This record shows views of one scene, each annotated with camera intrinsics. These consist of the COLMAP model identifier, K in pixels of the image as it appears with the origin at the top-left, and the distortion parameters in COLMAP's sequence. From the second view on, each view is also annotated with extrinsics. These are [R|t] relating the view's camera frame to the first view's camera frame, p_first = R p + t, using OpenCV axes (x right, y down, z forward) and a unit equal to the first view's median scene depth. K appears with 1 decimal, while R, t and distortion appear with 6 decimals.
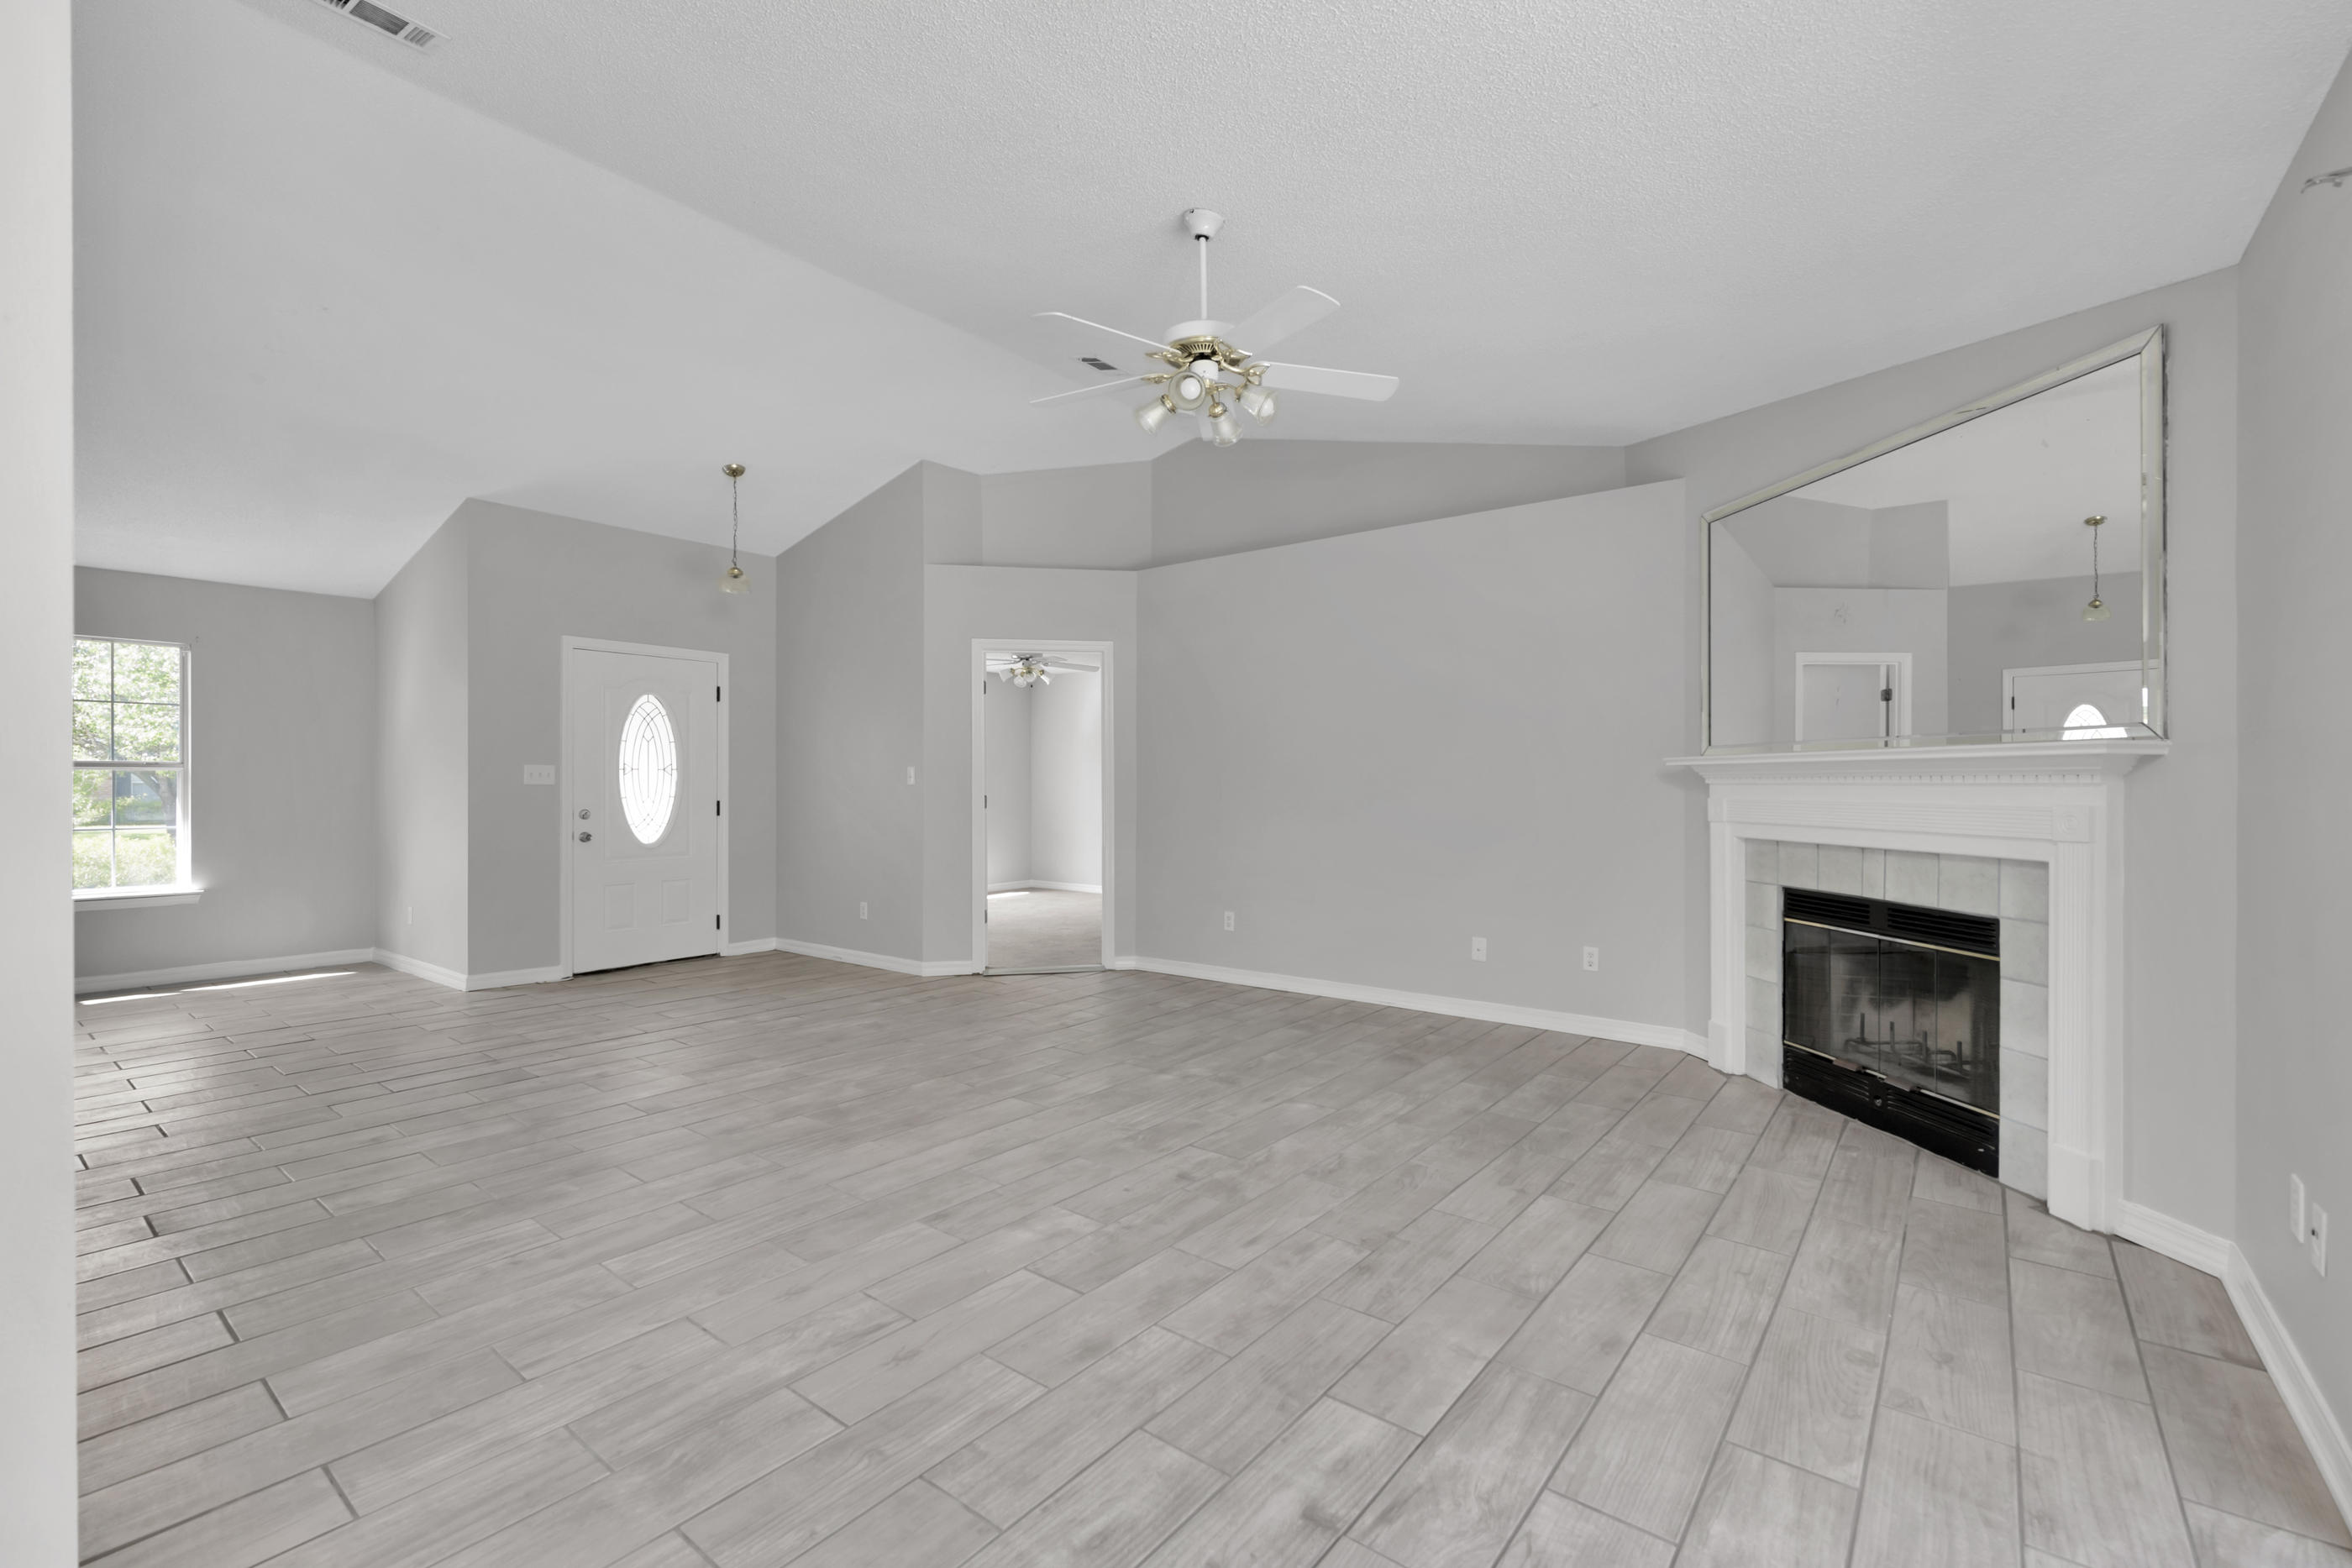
lens RADIAL K [[1042.6, 0, 1170.0], [0, 1042.6, 784.0], [0, 0, 1]] dist [0.002878, -0.003720]
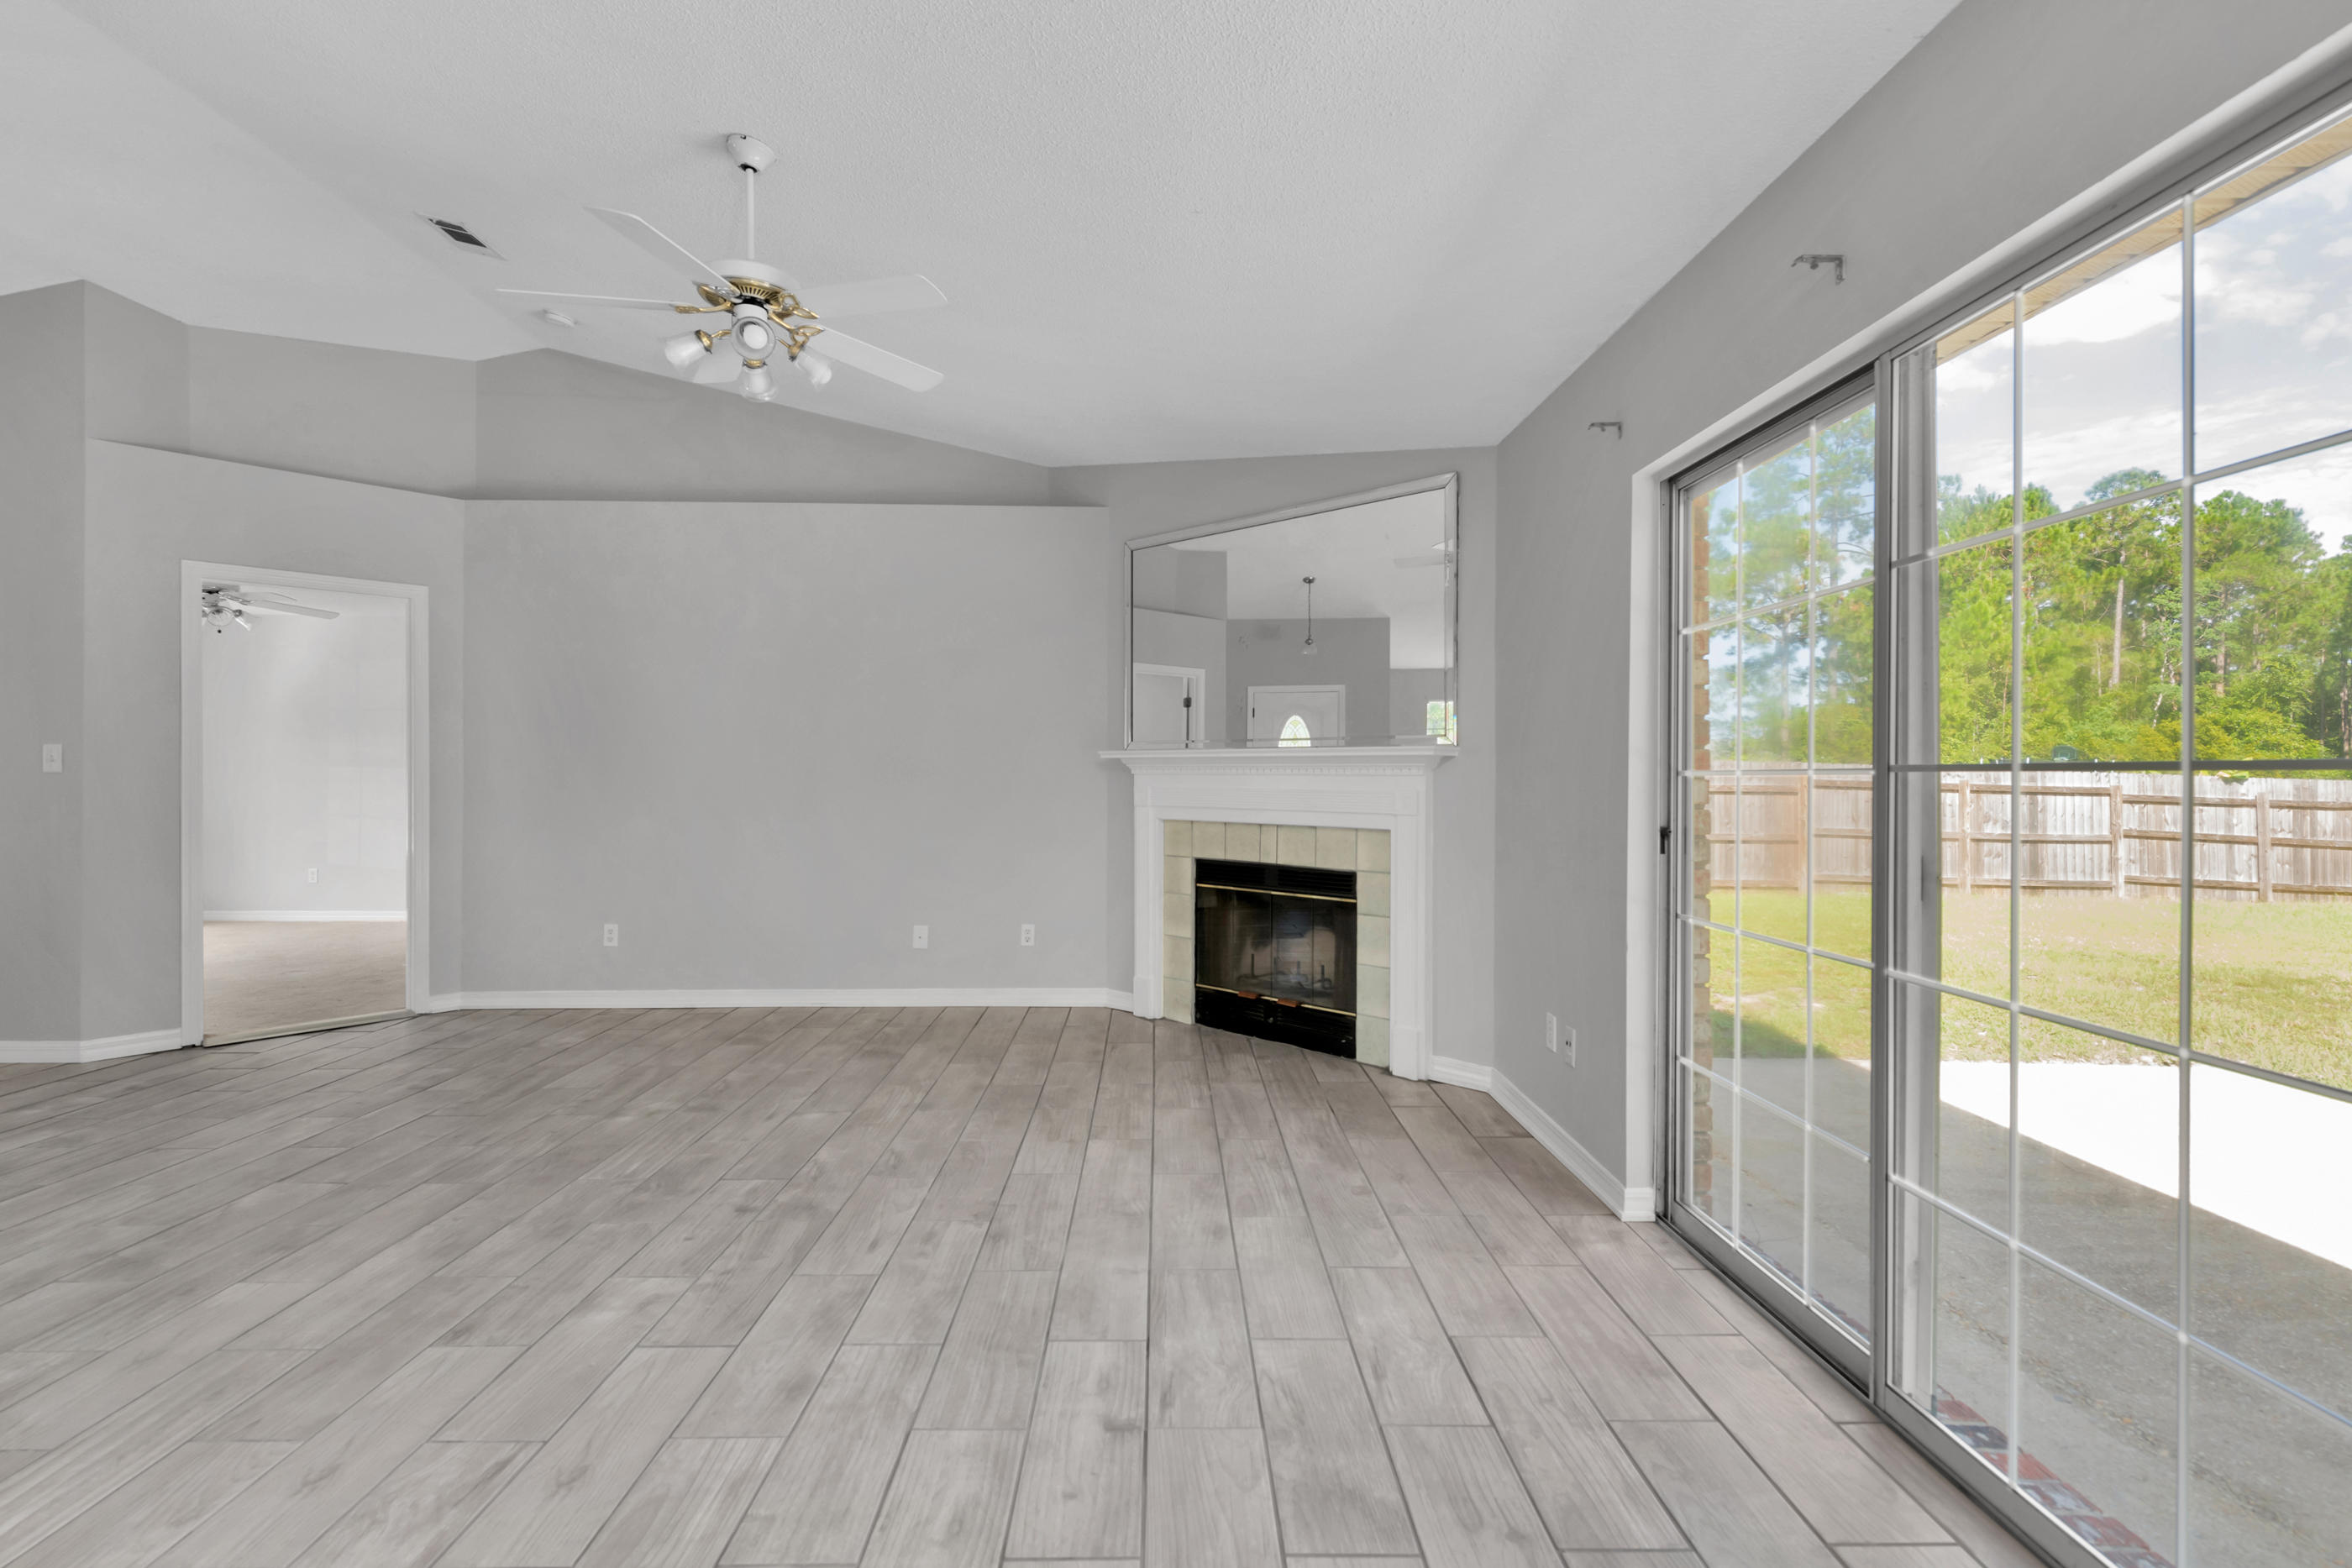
lens RADIAL K [[1091.2, 0, 1218.2], [0, 1091.2, 769.9], [0, 0, 1]] dist [0.003314, -0.003493]
pose [[0.757030, 0.005323, 0.653358, -0.282354], [-0.003201, 0.999985, -0.004438, 0.000340], [-0.653372, 0.001269, 0.757036, 0.019084]]
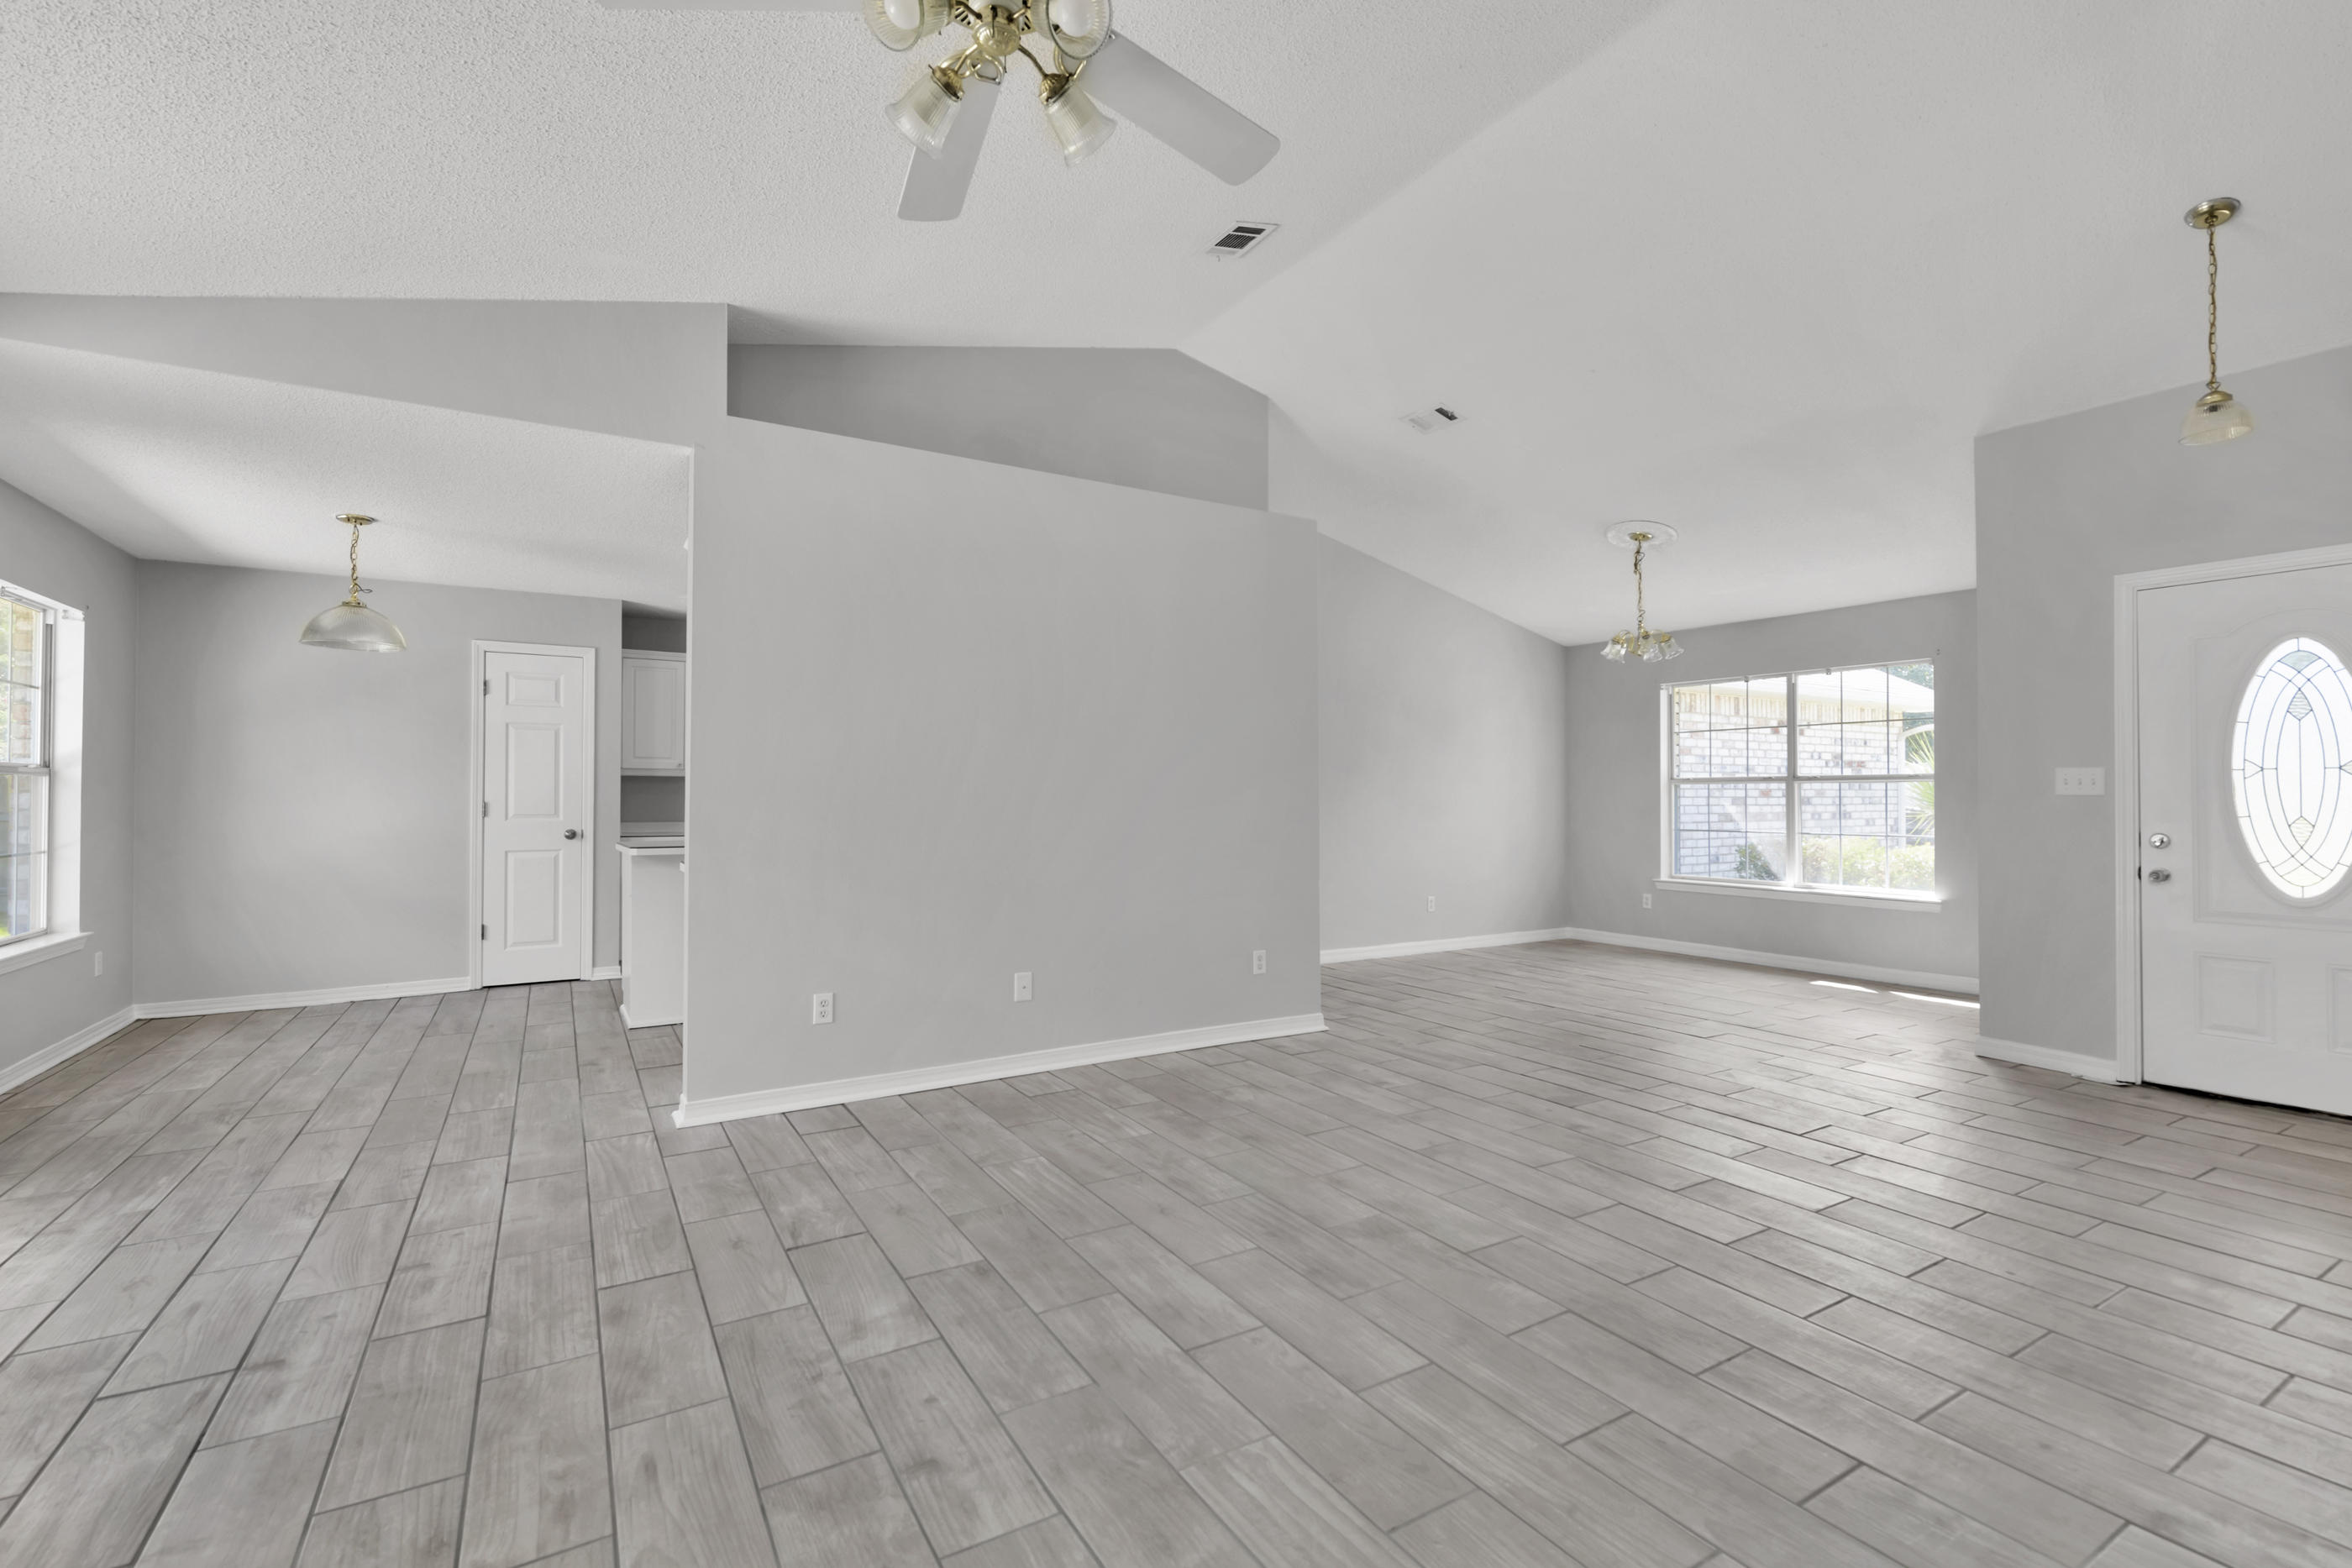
lens RADIAL K [[1042.6, 0, 1218.8], [0, 1042.6, 784.3], [0, 0, 1]] dist [0.002878, -0.003720]
pose [[-0.338730, -0.009922, -0.940831, 0.490413], [-0.000382, 0.999946, -0.010408, 0.001141], [0.940883, -0.003166, -0.338716, 1.299312]]
